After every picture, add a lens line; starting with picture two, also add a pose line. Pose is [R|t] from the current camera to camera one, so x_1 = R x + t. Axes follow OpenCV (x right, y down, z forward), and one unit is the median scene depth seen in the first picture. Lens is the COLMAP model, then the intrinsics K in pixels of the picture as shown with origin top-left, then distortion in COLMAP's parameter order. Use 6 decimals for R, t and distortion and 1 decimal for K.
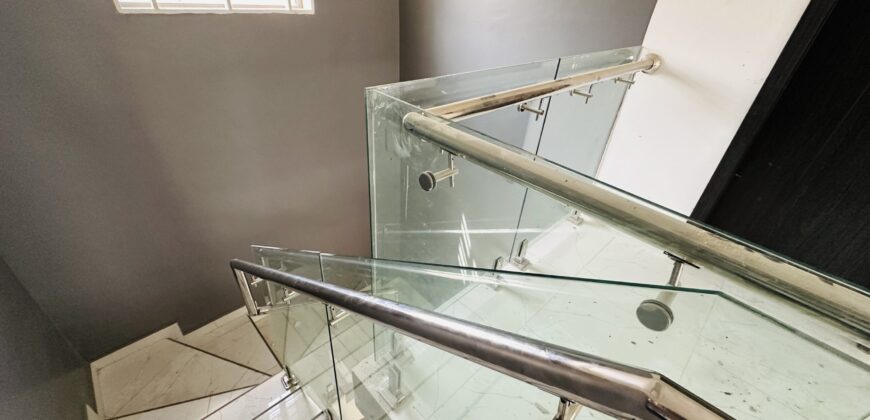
lens RADIAL K [[349.5, 0, 435.0], [0, 349.5, 210.0], [0, 0, 1]] dist [-0.001802, 0.000644]
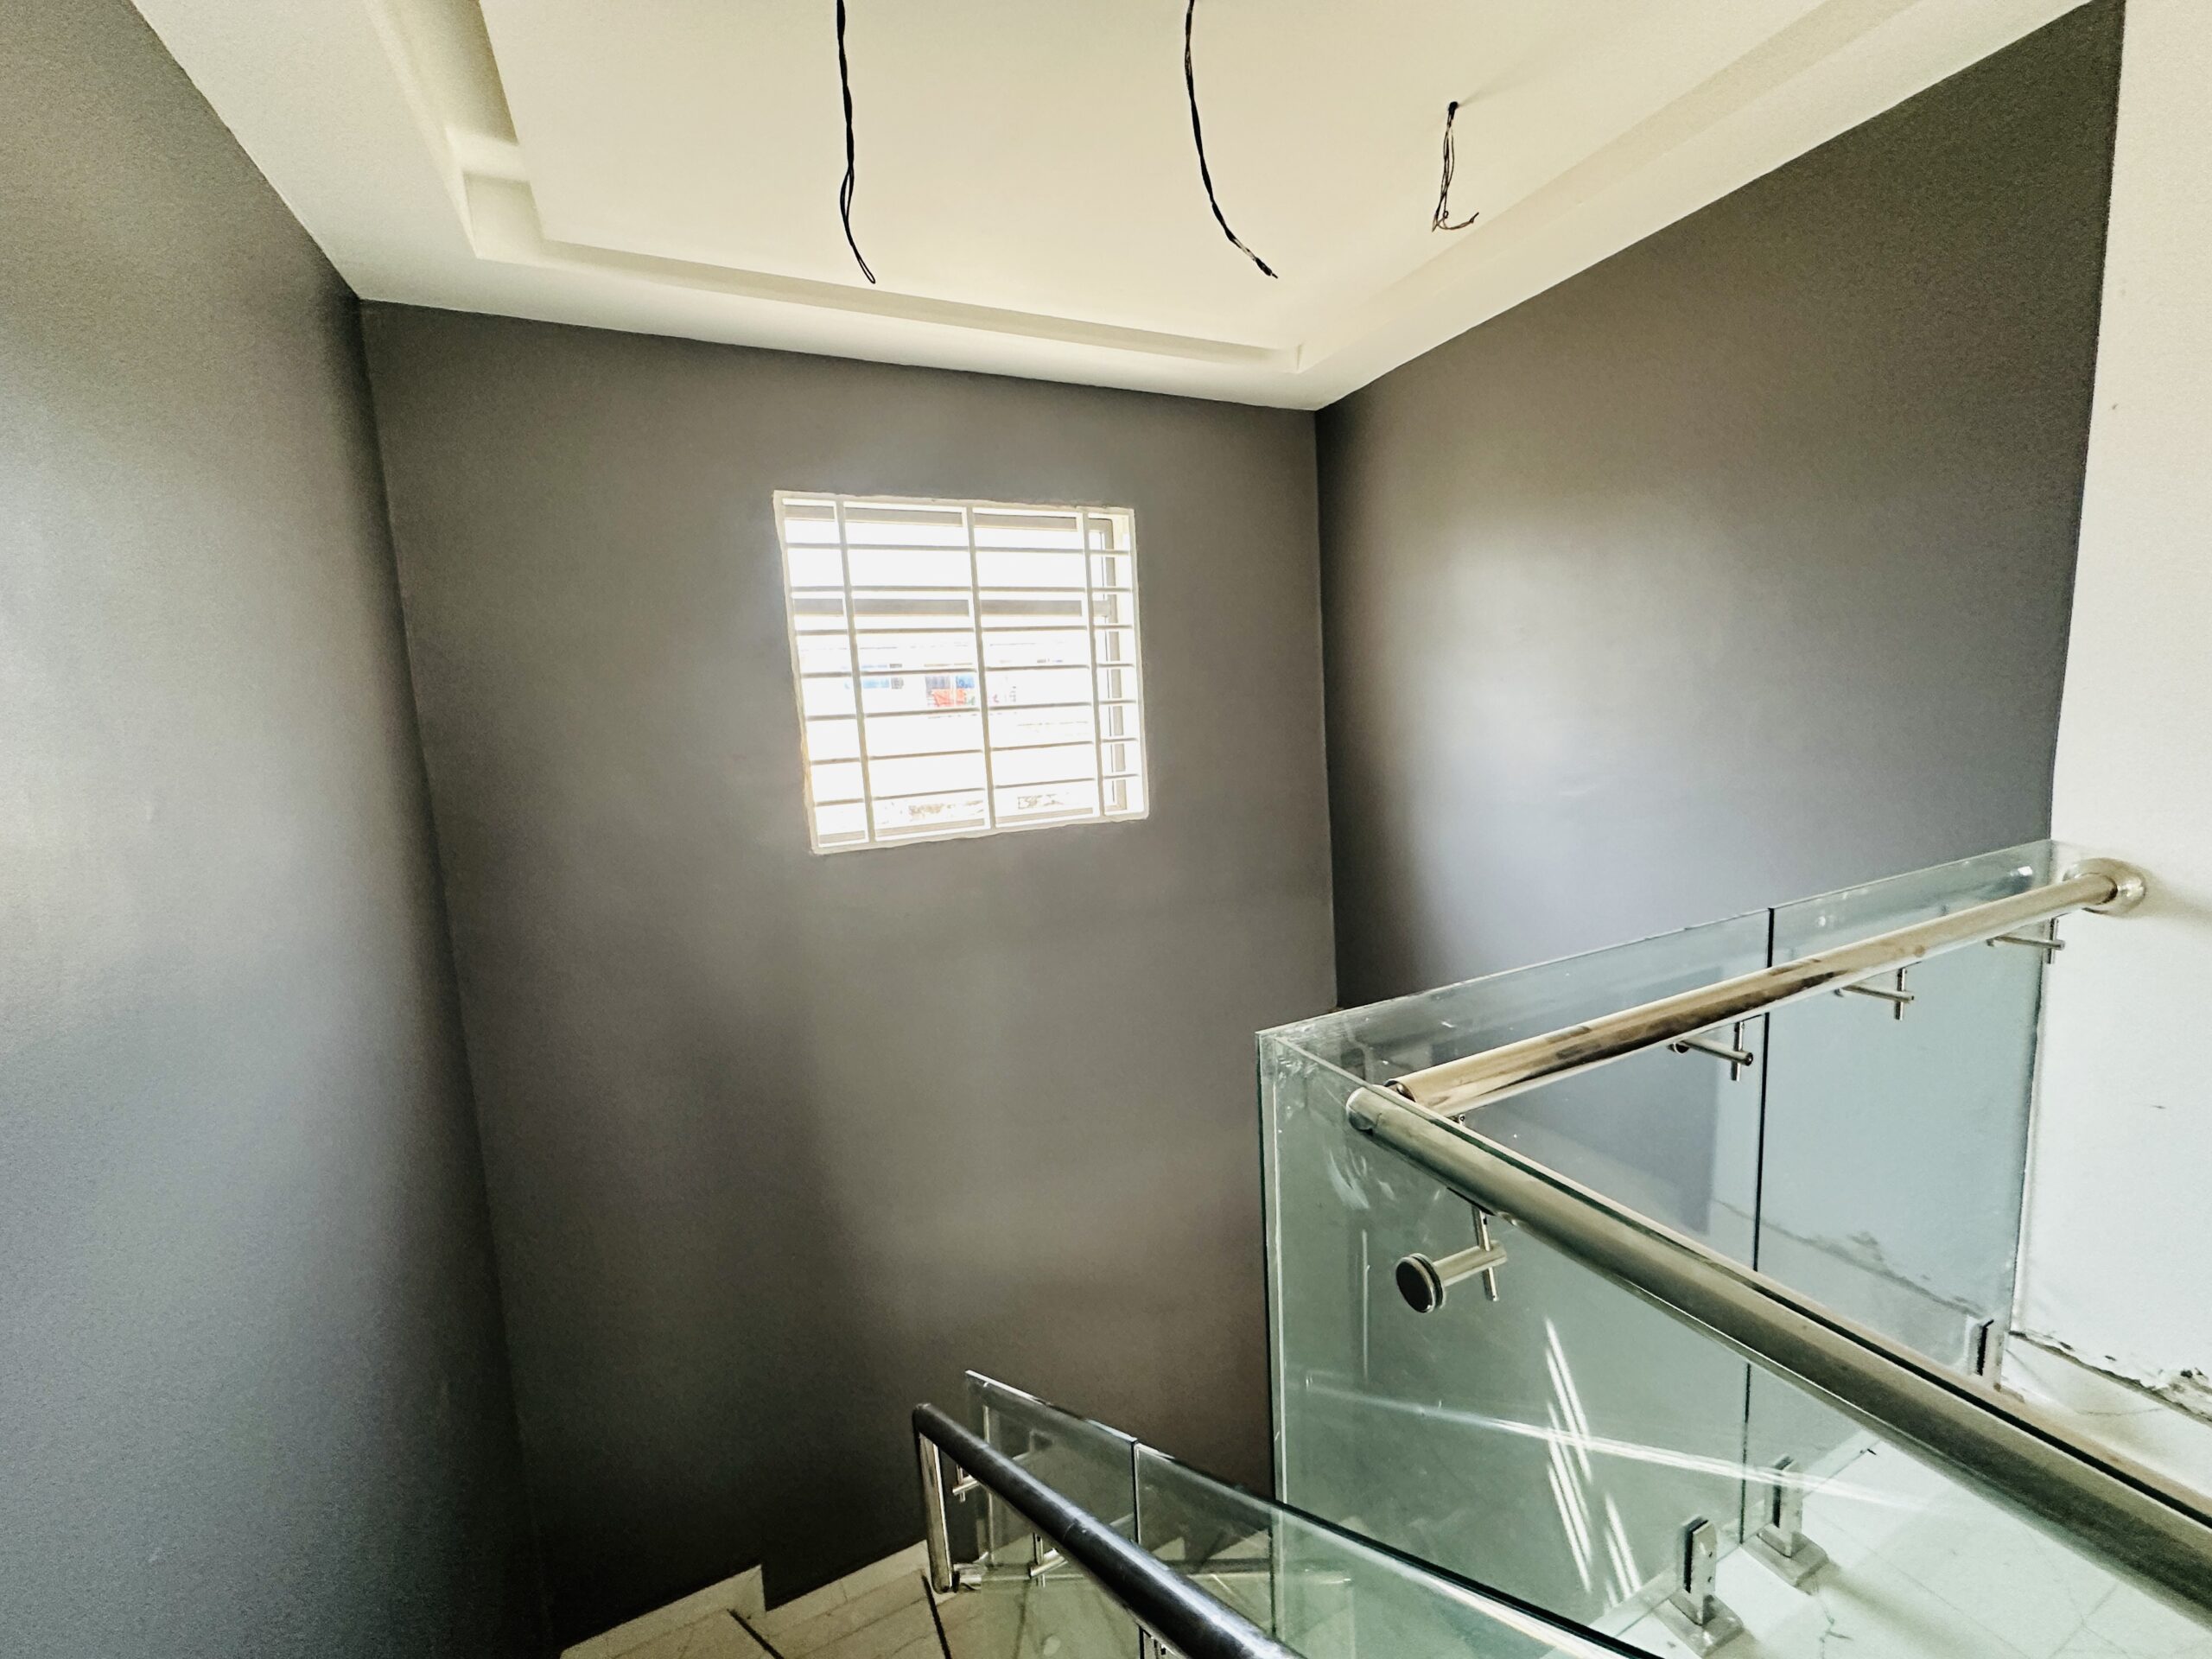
lens RADIAL K [[888.3, 0, 1103.0], [0, 888.3, 829.3], [0, 0, 1]] dist [-0.003152, -0.000077]
pose [[0.938619, -0.077346, -0.336172, 0.011844], [-0.077752, 0.902024, -0.424627, -0.058612], [0.336079, 0.424701, 0.840643, -0.091168]]
